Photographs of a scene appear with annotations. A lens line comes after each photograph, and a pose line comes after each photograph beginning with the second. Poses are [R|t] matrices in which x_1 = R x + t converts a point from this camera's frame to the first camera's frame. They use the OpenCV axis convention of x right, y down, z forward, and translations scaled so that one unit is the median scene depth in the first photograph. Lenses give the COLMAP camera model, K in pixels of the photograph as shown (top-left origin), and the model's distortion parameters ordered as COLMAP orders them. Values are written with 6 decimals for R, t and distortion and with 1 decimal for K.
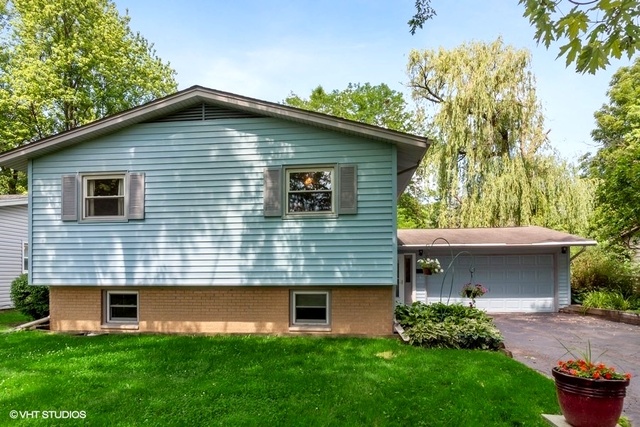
lens RADIAL K [[357.1, 0, 319.8], [0, 357.1, 227.8], [0, 0, 1]] dist [0.000247, 0.000185]
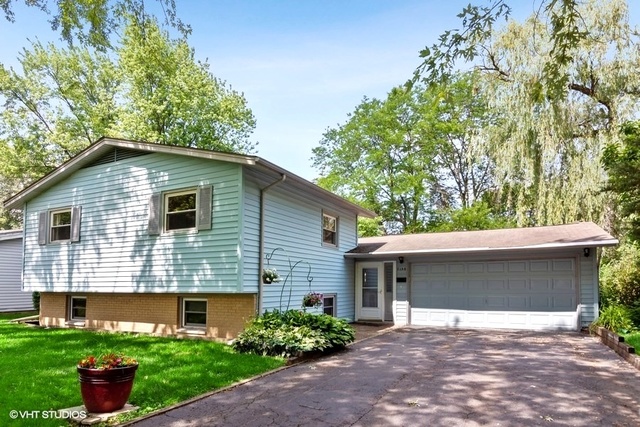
lens RADIAL K [[385.0, 0, 320.0], [0, 385.0, 213.5], [0, 0, 1]] dist [0.000767, -0.000476]
pose [[0.931685, -0.066805, -0.357071, 0.830289], [0.047837, 0.996948, -0.061701, 0.003969], [0.360103, 0.040404, 0.932037, -0.008917]]
